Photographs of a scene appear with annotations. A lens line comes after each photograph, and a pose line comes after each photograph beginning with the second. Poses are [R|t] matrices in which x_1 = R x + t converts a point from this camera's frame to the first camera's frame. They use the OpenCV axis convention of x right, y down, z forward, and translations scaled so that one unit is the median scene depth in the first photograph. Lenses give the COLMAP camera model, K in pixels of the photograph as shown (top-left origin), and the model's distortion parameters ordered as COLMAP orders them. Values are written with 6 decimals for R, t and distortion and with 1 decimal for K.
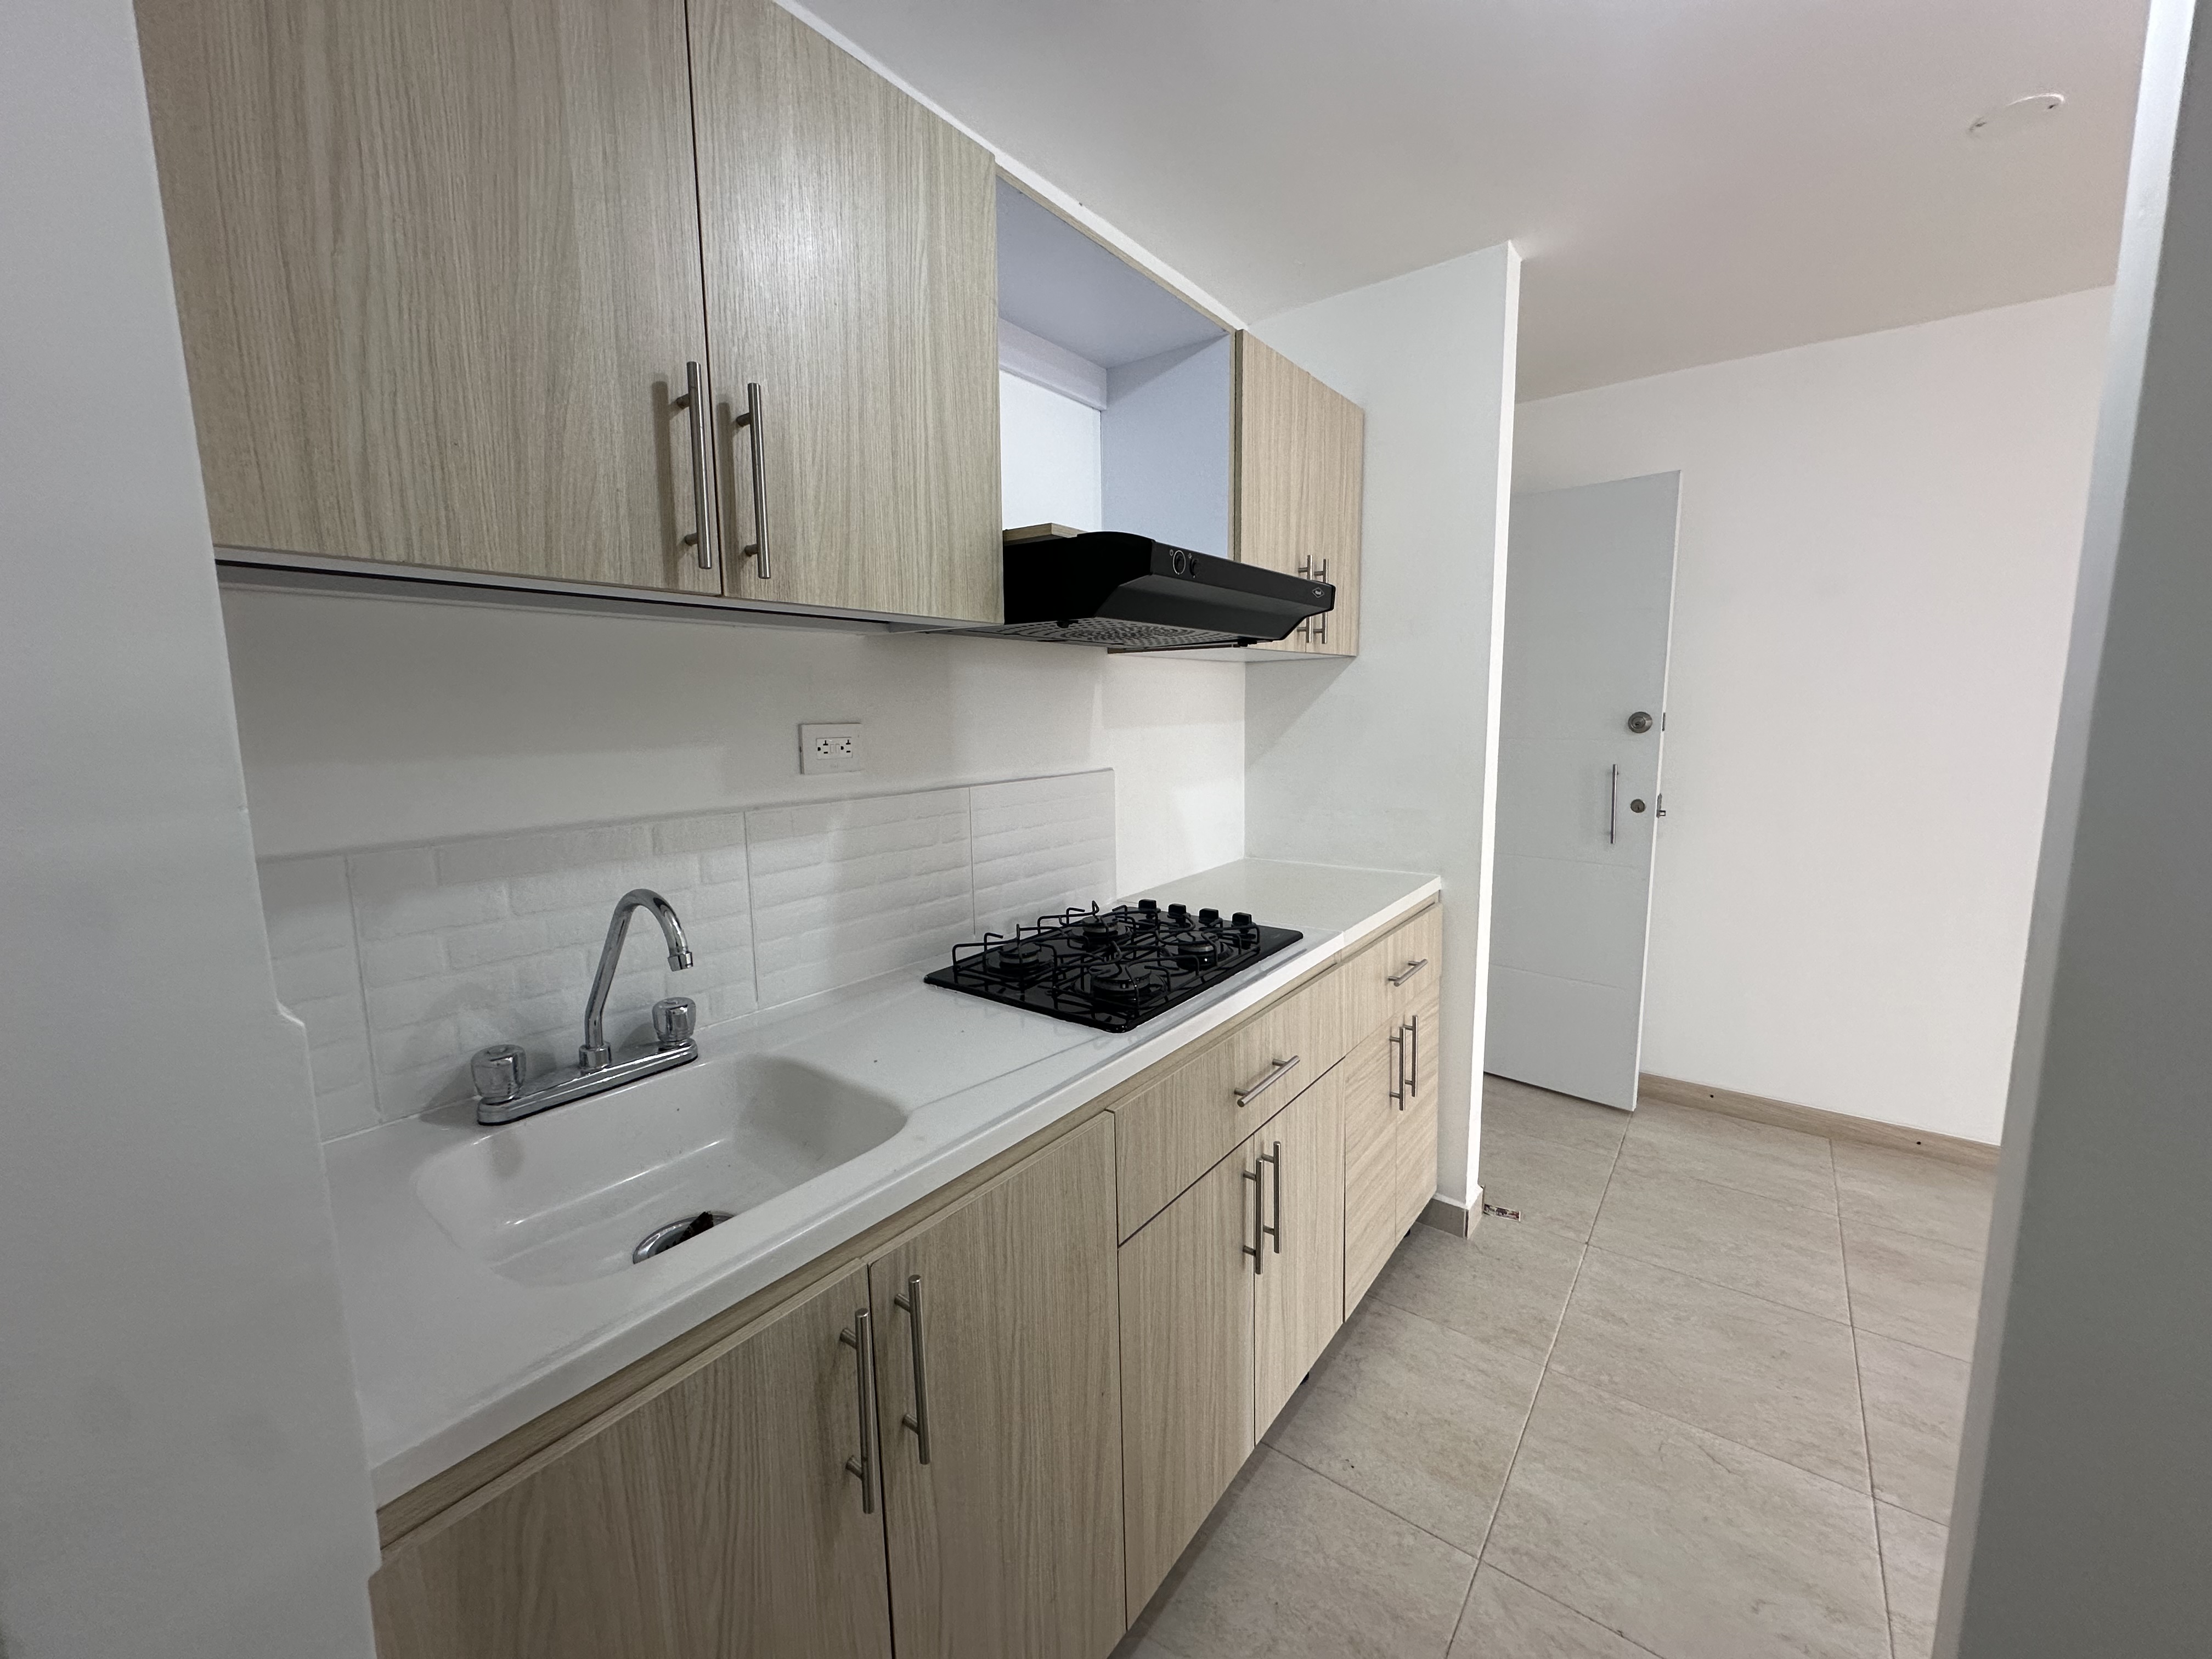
lens RADIAL K [[885.9, 0, 1110.0], [0, 885.9, 827.3], [0, 0, 1]] dist [-0.001738, 0.000187]
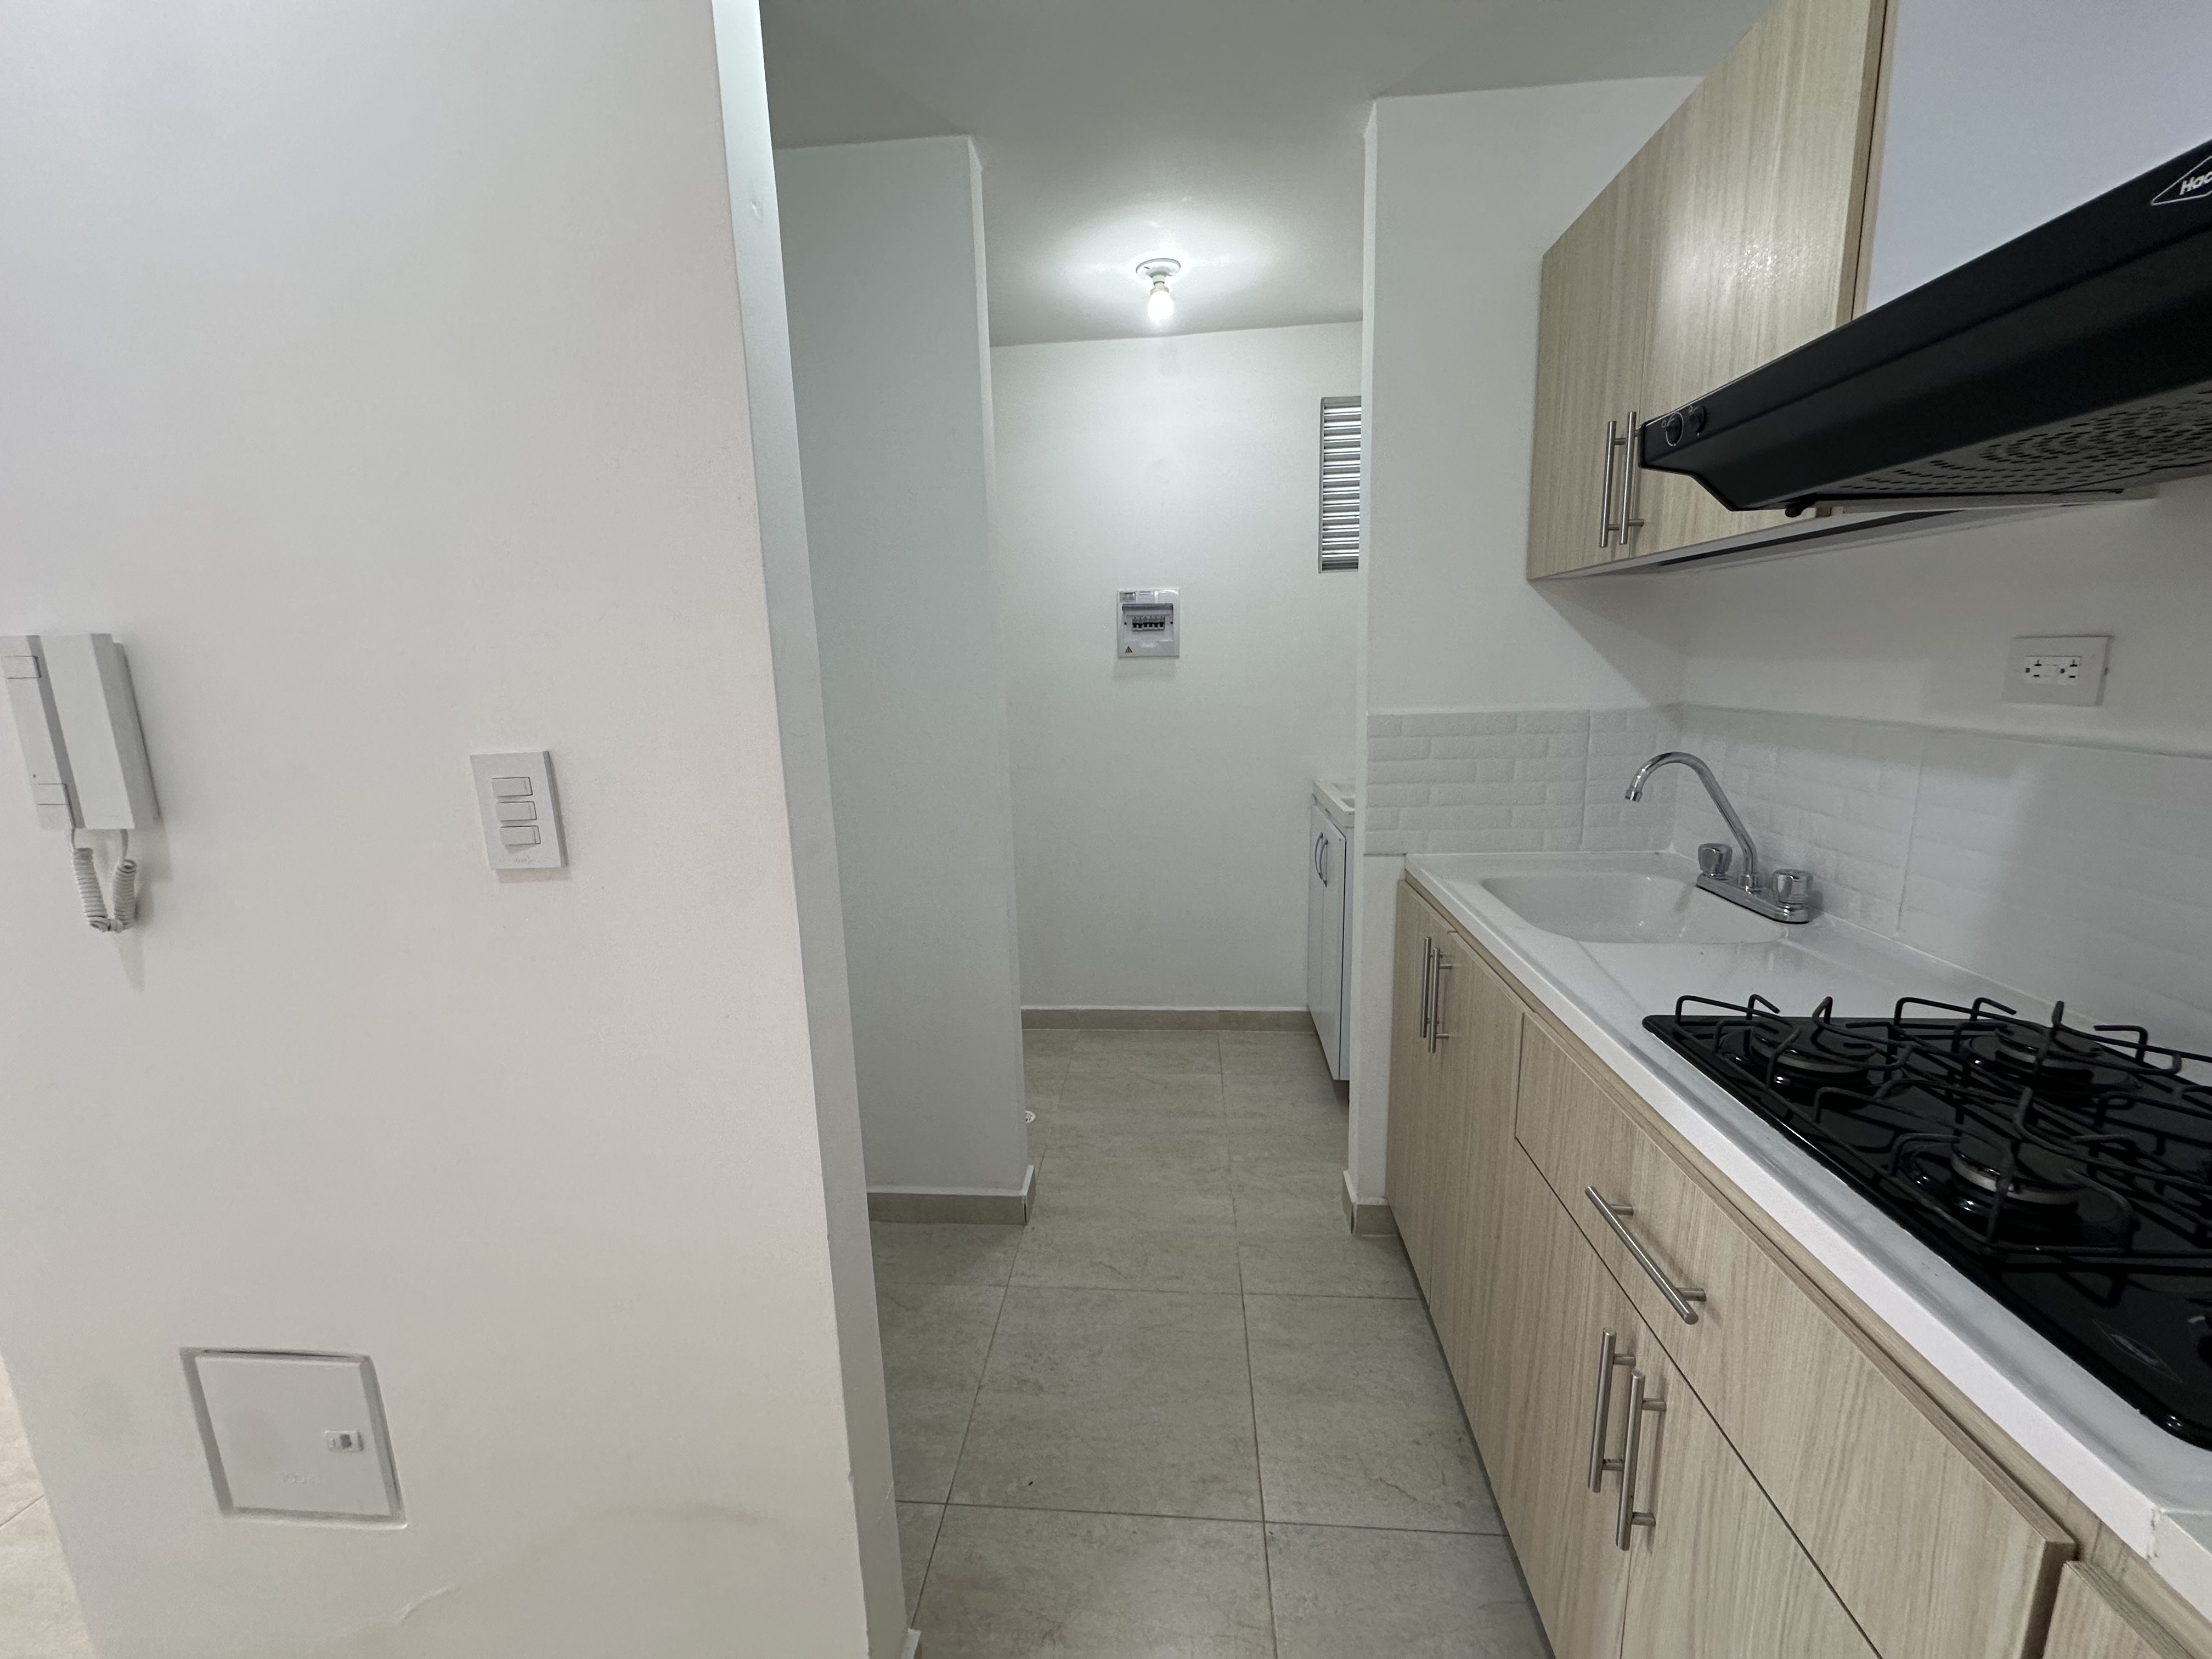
lens RADIAL K [[885.9, 0, 1110.0], [0, 885.9, 827.3], [0, 0, 1]] dist [-0.001738, 0.000187]
pose [[-0.846323, 0.134228, -0.515481, 0.756842], [-0.033533, 0.952385, 0.303050, -0.162719], [0.531613, 0.273764, -0.801524, 1.213727]]
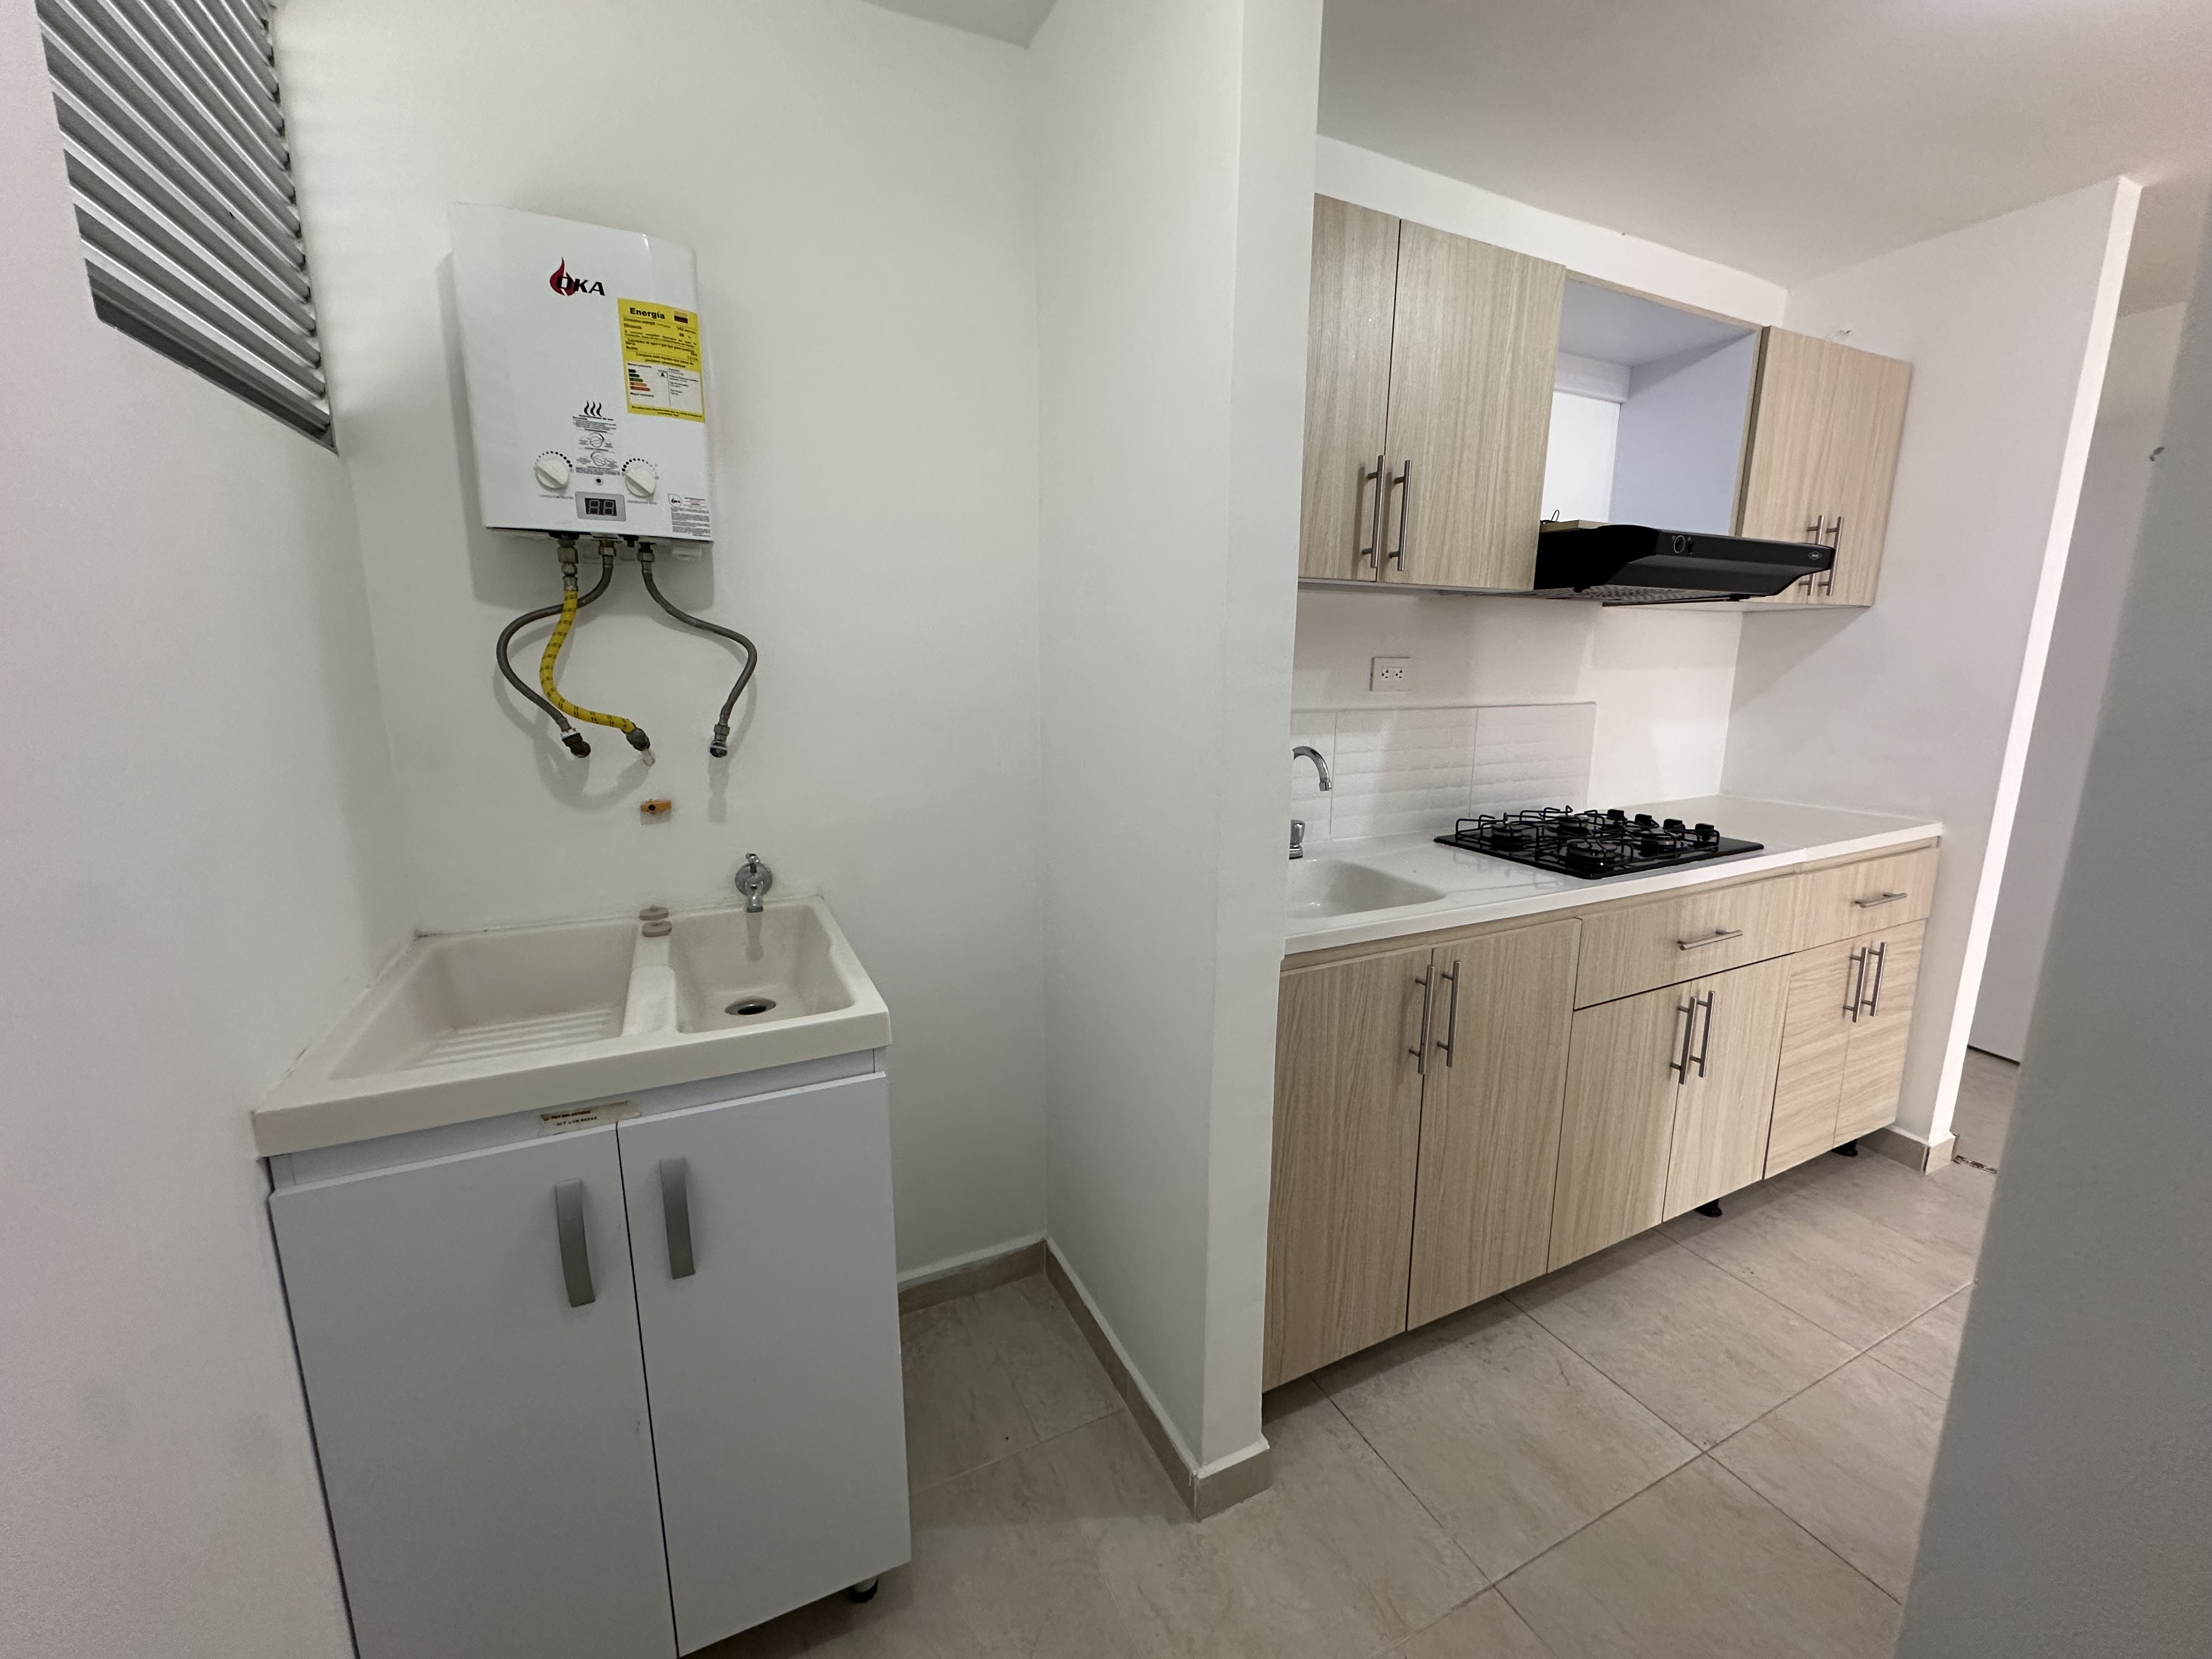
lens RADIAL K [[885.9, 0, 1110.0], [0, 885.9, 827.3], [0, 0, 1]] dist [-0.001738, 0.000187]
pose [[0.888587, 0.104619, -0.446618, -0.040822], [-0.077803, 0.993911, 0.078023, 0.086404], [0.452061, -0.034582, 0.891316, -0.548837]]
